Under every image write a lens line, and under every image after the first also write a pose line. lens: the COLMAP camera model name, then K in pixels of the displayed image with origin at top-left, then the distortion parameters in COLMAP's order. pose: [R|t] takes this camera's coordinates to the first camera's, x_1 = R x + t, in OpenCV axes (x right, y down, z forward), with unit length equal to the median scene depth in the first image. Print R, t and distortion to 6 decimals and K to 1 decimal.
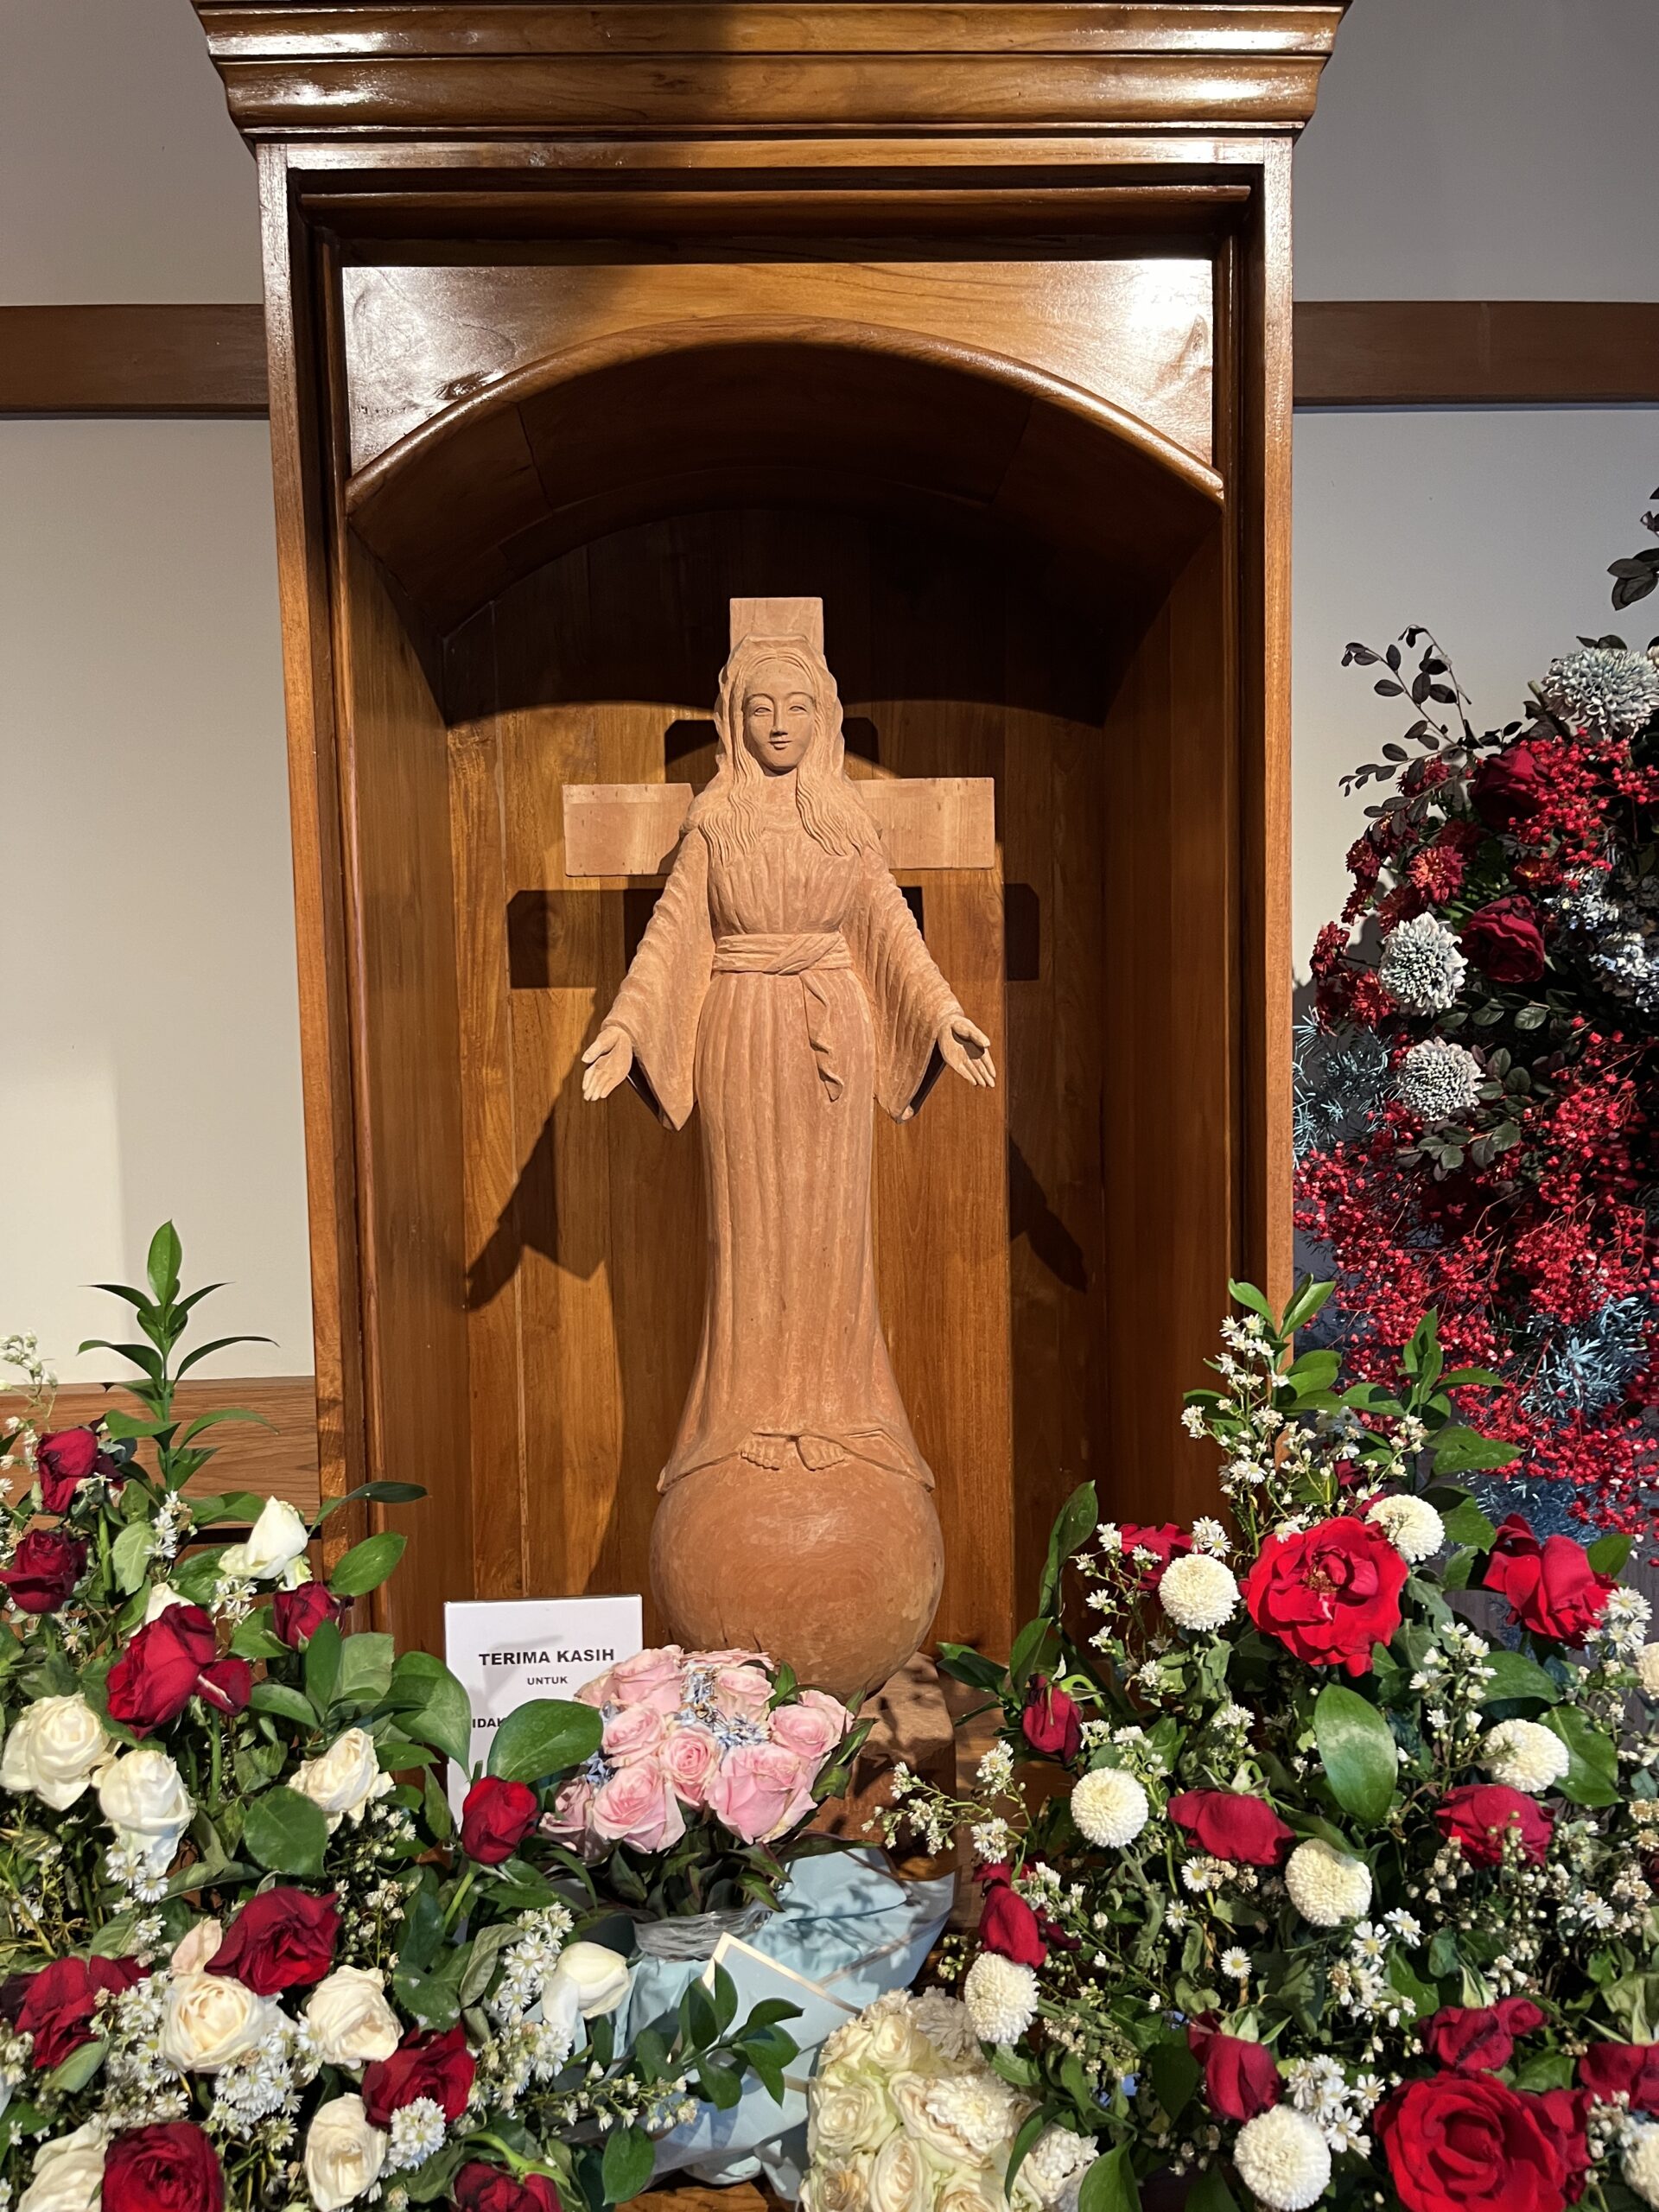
lens RADIAL K [[1591.3, 0, 829.5], [0, 1591.3, 1106.0], [0, 0, 1]] dist [0.028662, -0.003291]
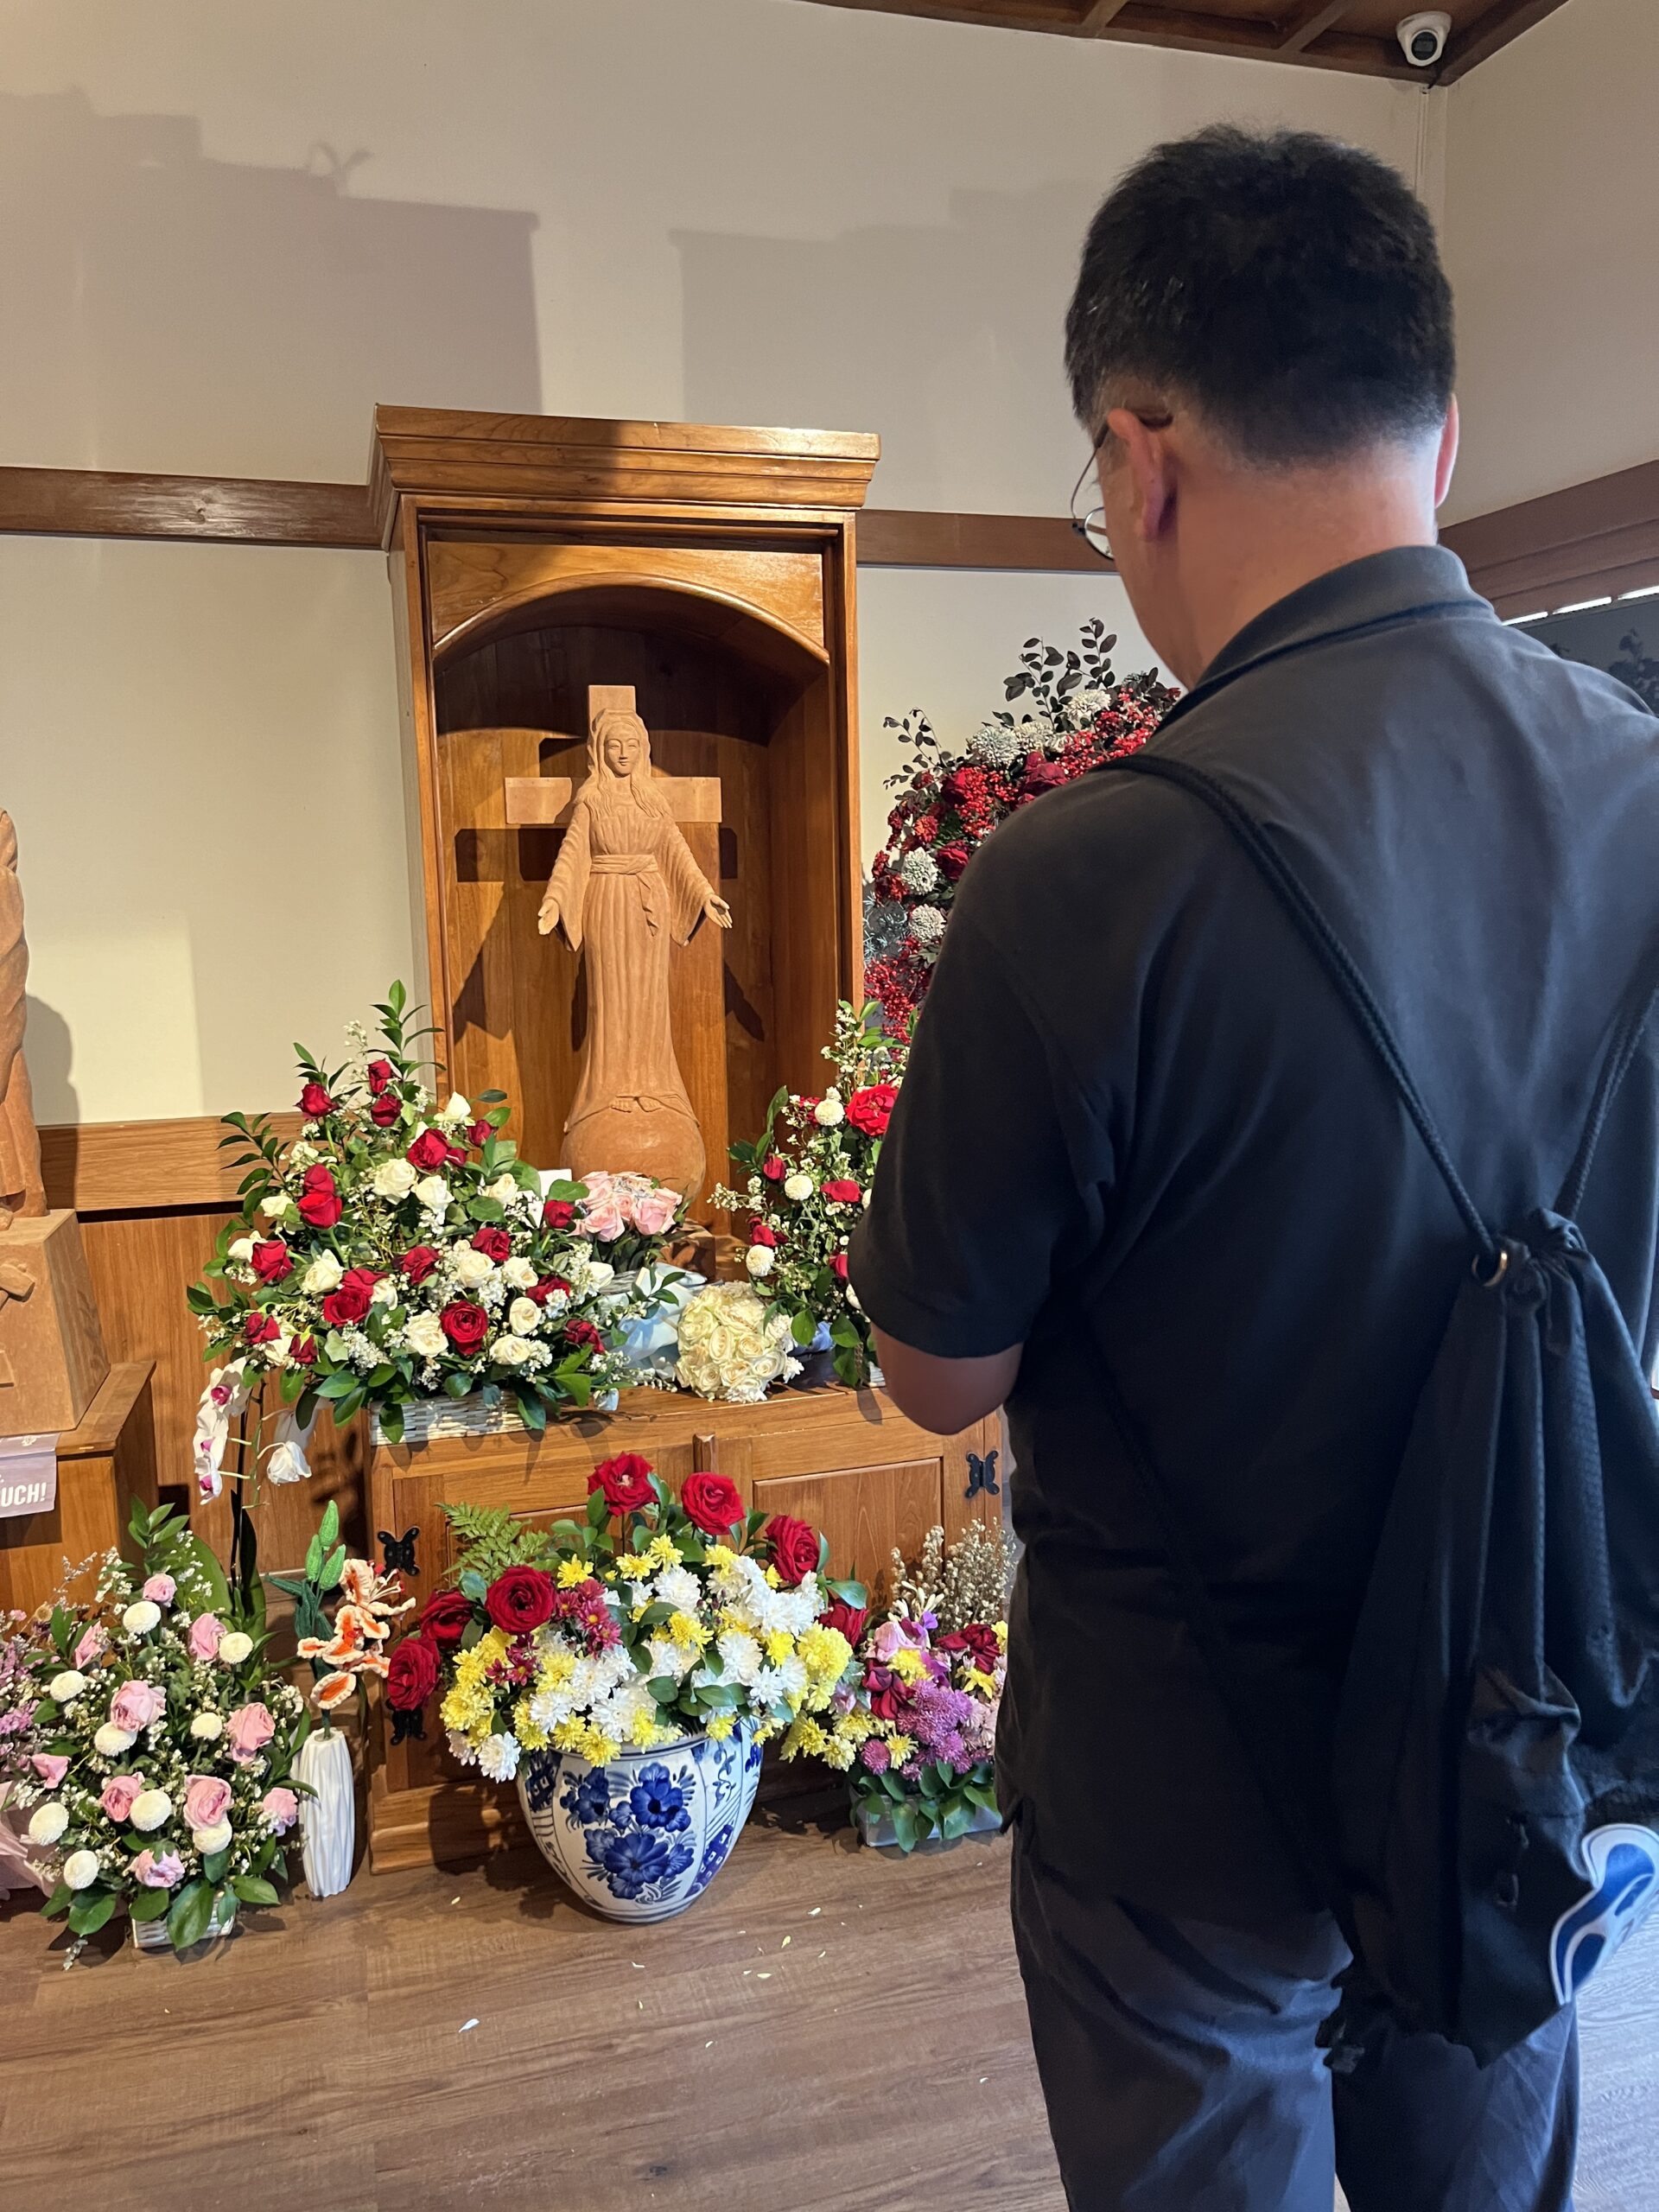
lens RADIAL K [[1591.3, 0, 829.5], [0, 1591.3, 1106.0], [0, 0, 1]] dist [0.028662, -0.003291]
pose [[0.968209, -0.031783, 0.248113, -0.298584], [0.017769, 0.998128, 0.058519, 0.102043], [-0.249509, -0.052250, 0.966962, -1.092258]]
